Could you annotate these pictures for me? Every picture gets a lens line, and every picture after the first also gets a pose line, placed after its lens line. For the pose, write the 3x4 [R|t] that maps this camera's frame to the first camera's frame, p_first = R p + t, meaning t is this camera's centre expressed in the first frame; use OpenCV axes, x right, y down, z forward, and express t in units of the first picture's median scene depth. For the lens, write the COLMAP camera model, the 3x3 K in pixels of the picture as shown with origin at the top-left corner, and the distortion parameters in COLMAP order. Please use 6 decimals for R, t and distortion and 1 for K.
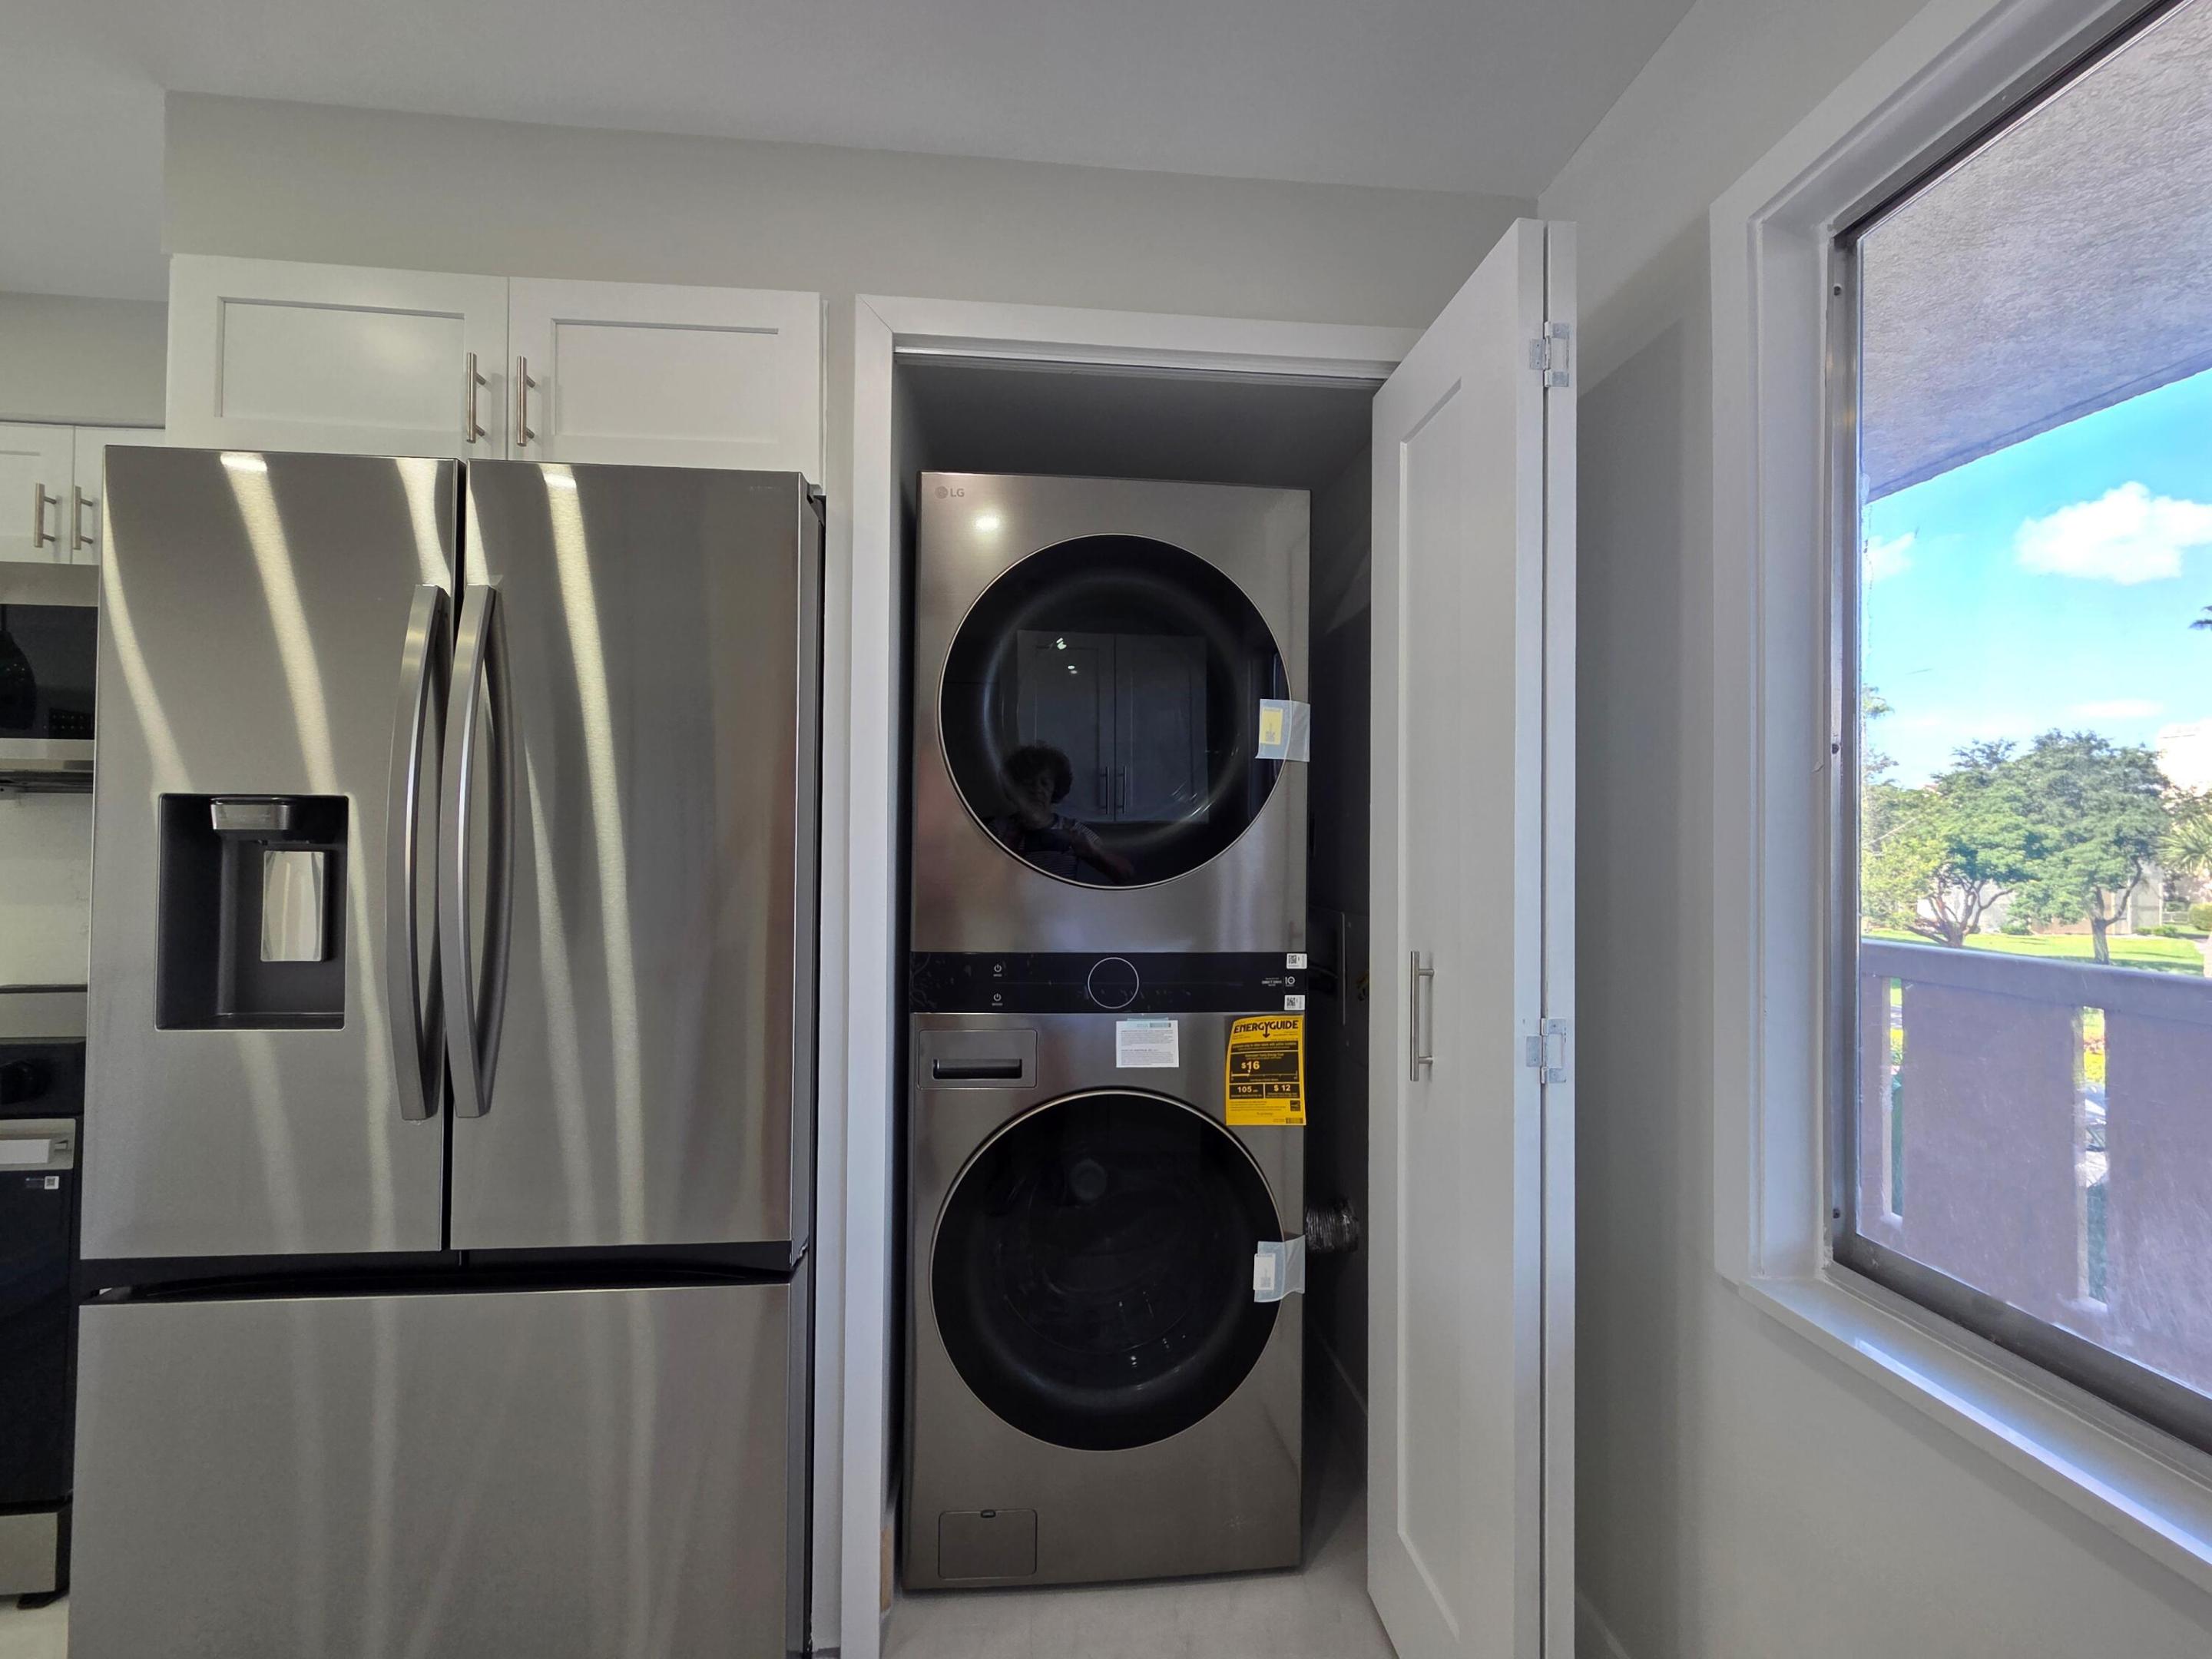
lens RADIAL K [[890.0, 0, 1106.0], [0, 890.0, 829.5], [0, 0, 1]] dist [0.001644, 0.000333]
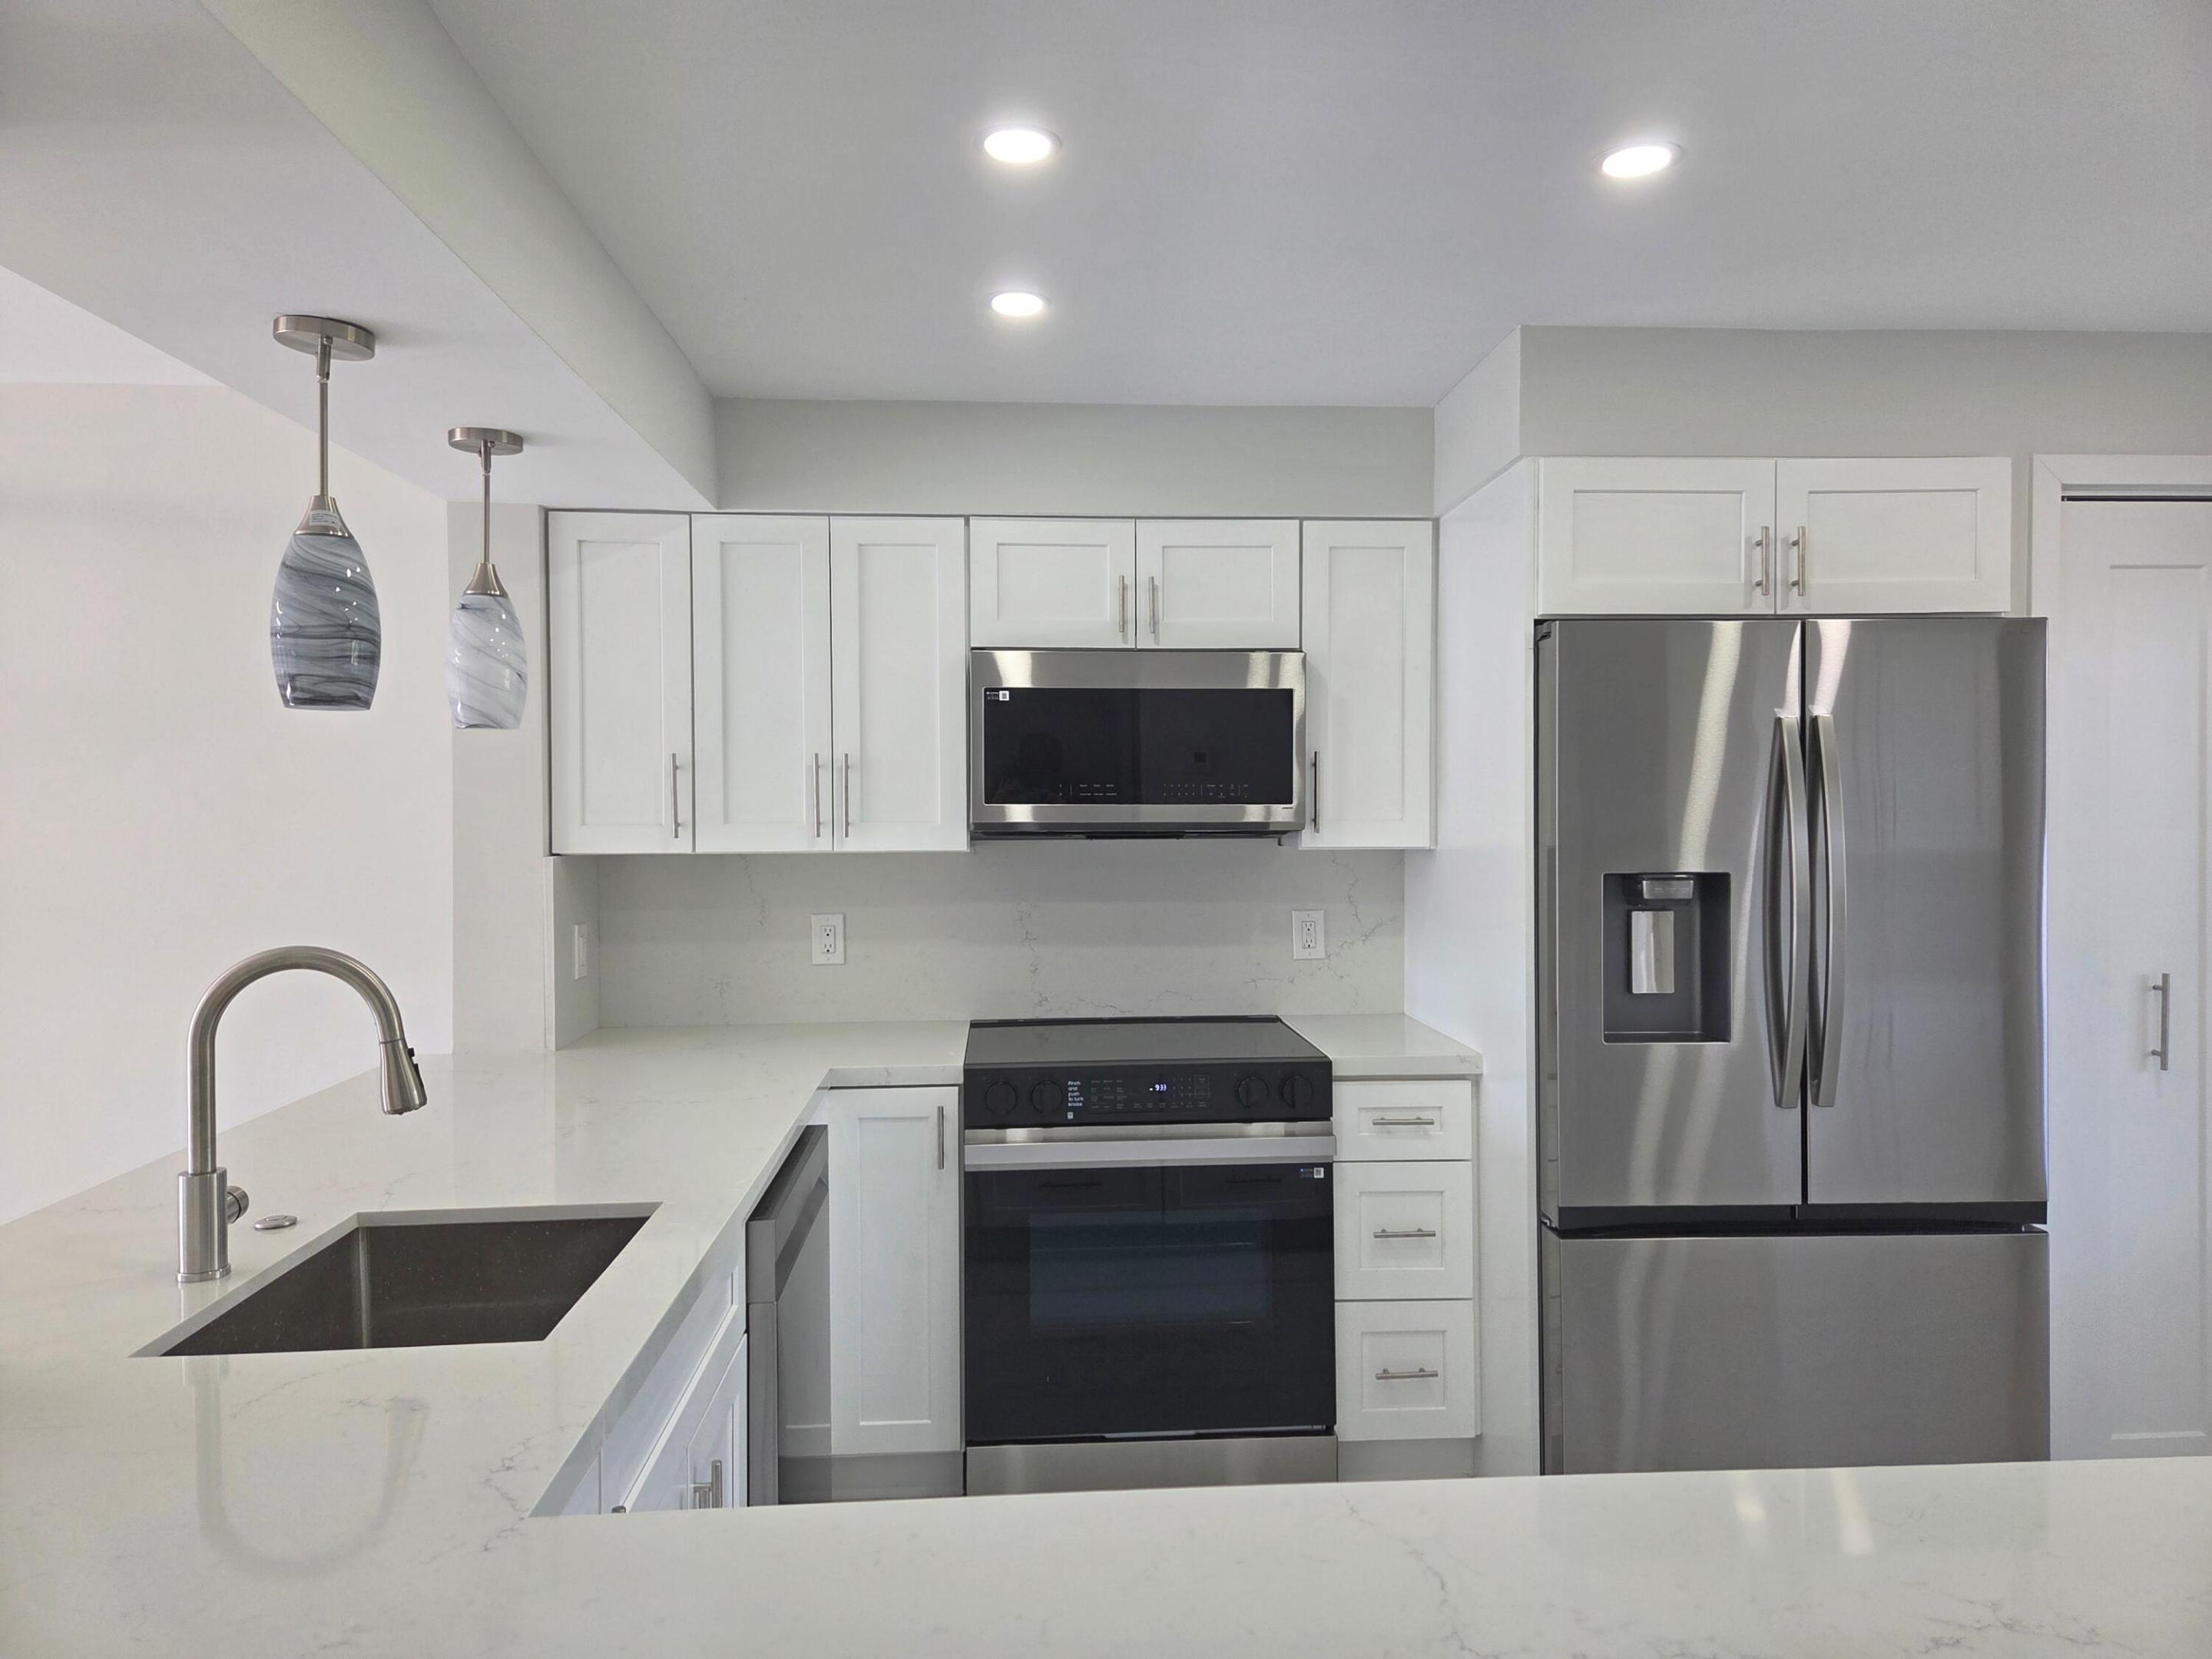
lens RADIAL K [[1433.0, 0, 1138.3], [0, 1433.0, 825.1], [0, 0, 1]] dist [0.061911, -0.002394]
pose [[0.999900, -0.011593, -0.008132, -1.256522], [0.011826, 0.999505, 0.029140, -0.133777], [0.007790, -0.029234, 0.999542, -0.883942]]
